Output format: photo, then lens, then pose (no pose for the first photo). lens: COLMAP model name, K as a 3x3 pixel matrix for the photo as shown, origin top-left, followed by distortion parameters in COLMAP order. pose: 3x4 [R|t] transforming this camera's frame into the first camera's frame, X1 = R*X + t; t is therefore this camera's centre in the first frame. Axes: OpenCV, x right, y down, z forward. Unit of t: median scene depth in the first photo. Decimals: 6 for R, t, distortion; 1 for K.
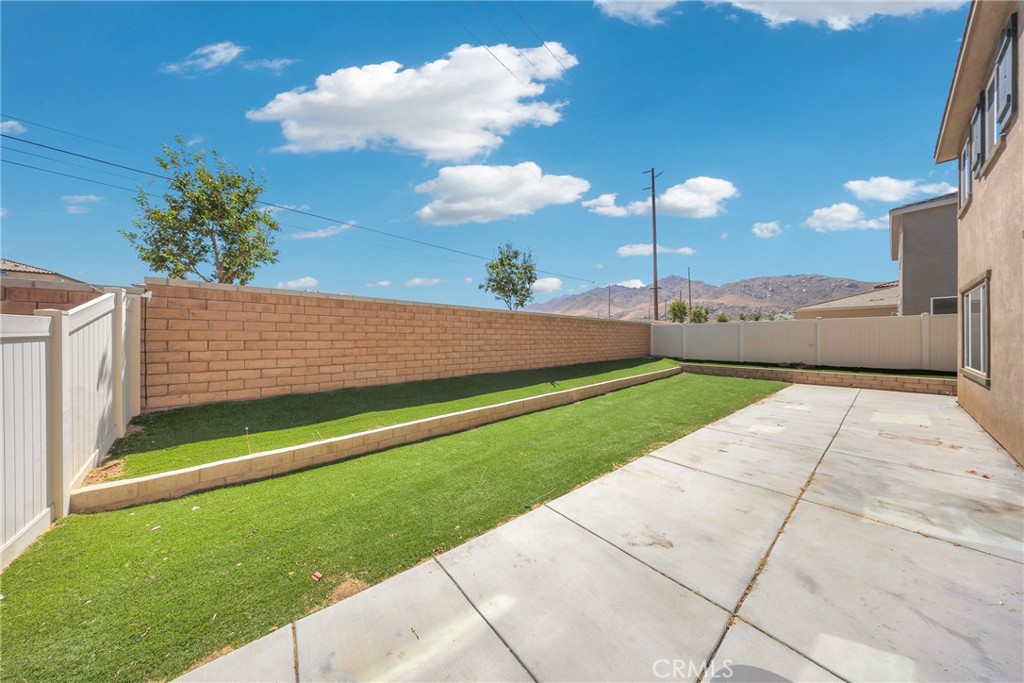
lens RADIAL K [[312.3, 0, 518.3], [0, 312.3, 335.2], [0, 0, 1]] dist [-0.000989, 0.000117]
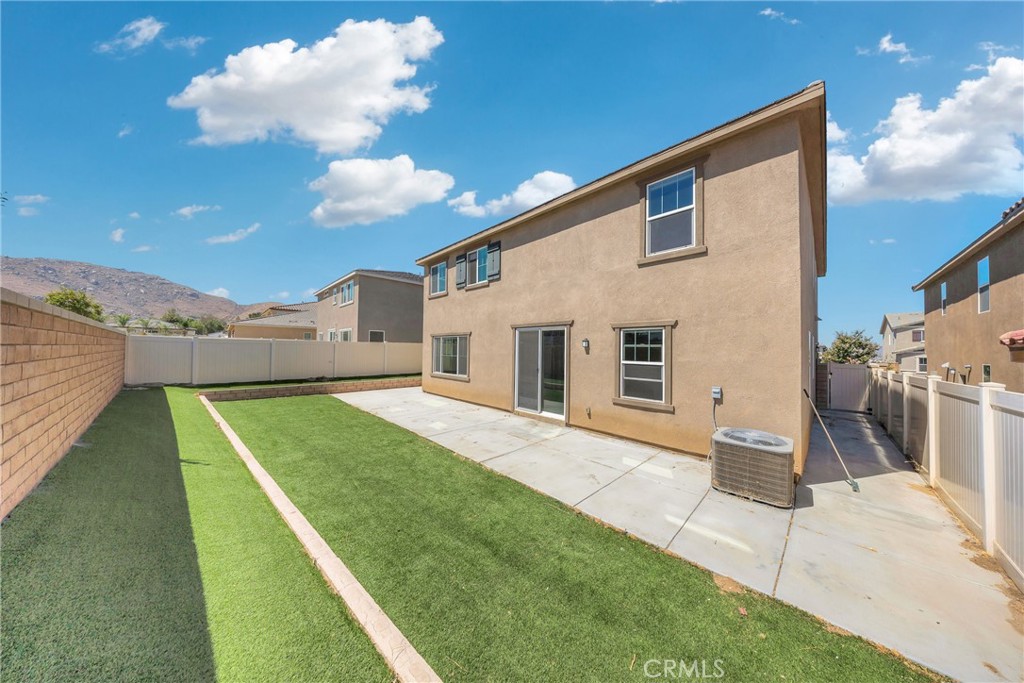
lens RADIAL K [[293.9, 0, 512.0], [0, 293.9, 341.5], [0, 0, 1]] dist [-0.000094, 0.000012]
pose [[-0.079472, 0.023133, 0.996569, -0.809905], [-0.022461, 0.999435, -0.024991, -0.093799], [-0.996584, -0.024370, -0.078908, 0.944469]]
